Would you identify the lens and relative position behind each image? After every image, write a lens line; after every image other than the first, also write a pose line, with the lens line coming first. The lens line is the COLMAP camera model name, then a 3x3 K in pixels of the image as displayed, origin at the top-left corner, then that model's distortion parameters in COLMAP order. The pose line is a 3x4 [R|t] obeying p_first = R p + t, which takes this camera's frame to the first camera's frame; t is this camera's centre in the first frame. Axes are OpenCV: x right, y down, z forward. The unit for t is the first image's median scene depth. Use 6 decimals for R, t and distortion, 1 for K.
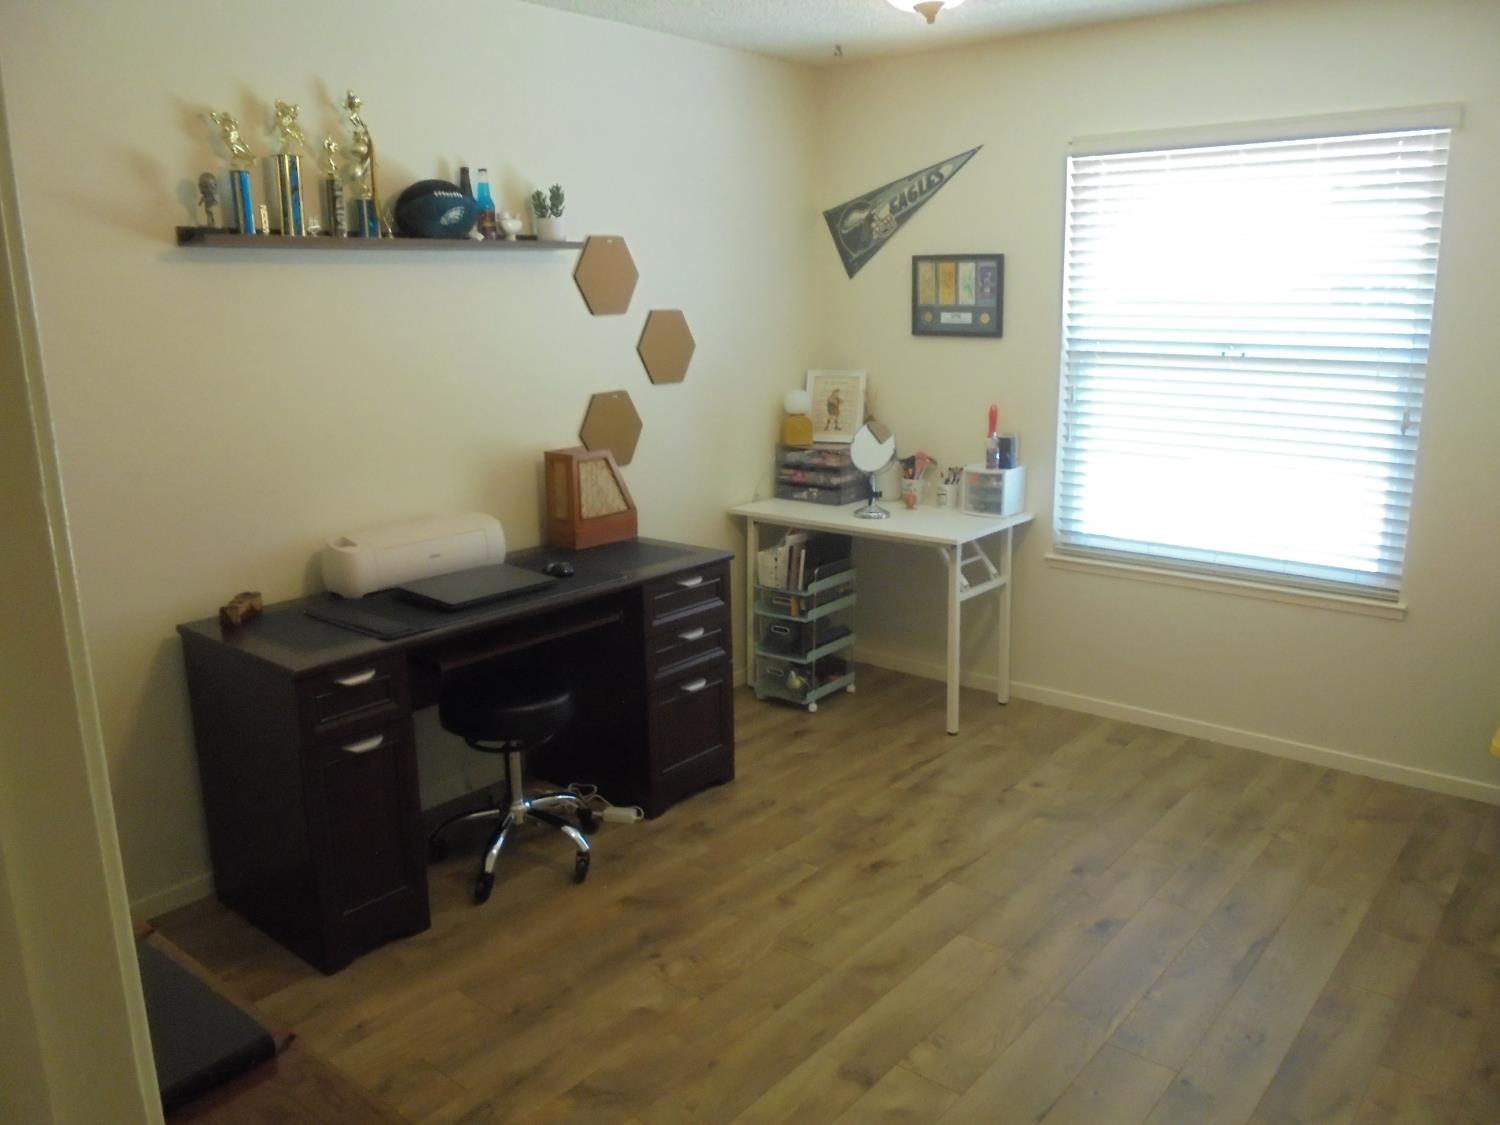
lens RADIAL K [[1164.7, 0, 750.0], [0, 1164.7, 562.5], [0, 0, 1]] dist [-0.108137, 0.093246]
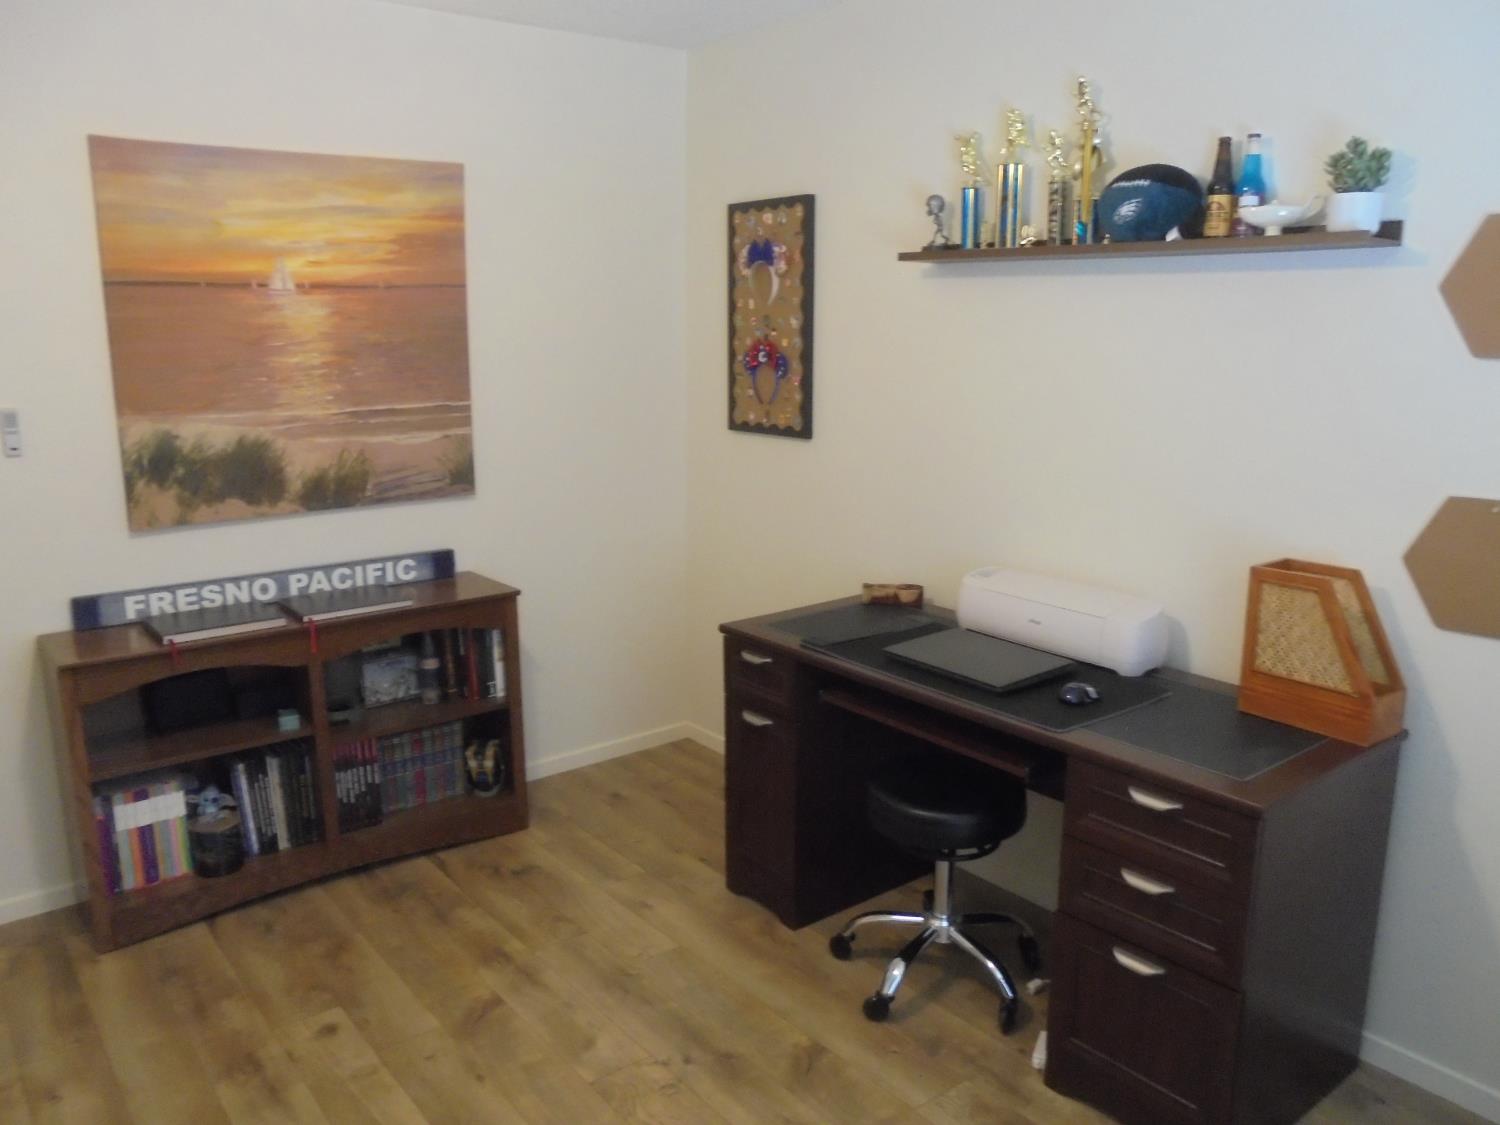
lens RADIAL K [[1164.7, 0, 750.0], [0, 1164.7, 562.5], [0, 0, 1]] dist [-0.108137, 0.093246]
pose [[-0.212524, 0.222313, -0.951531, 0.618403], [-0.211133, 0.940326, 0.266852, -0.249316], [0.954074, 0.257612, -0.152904, 1.005376]]
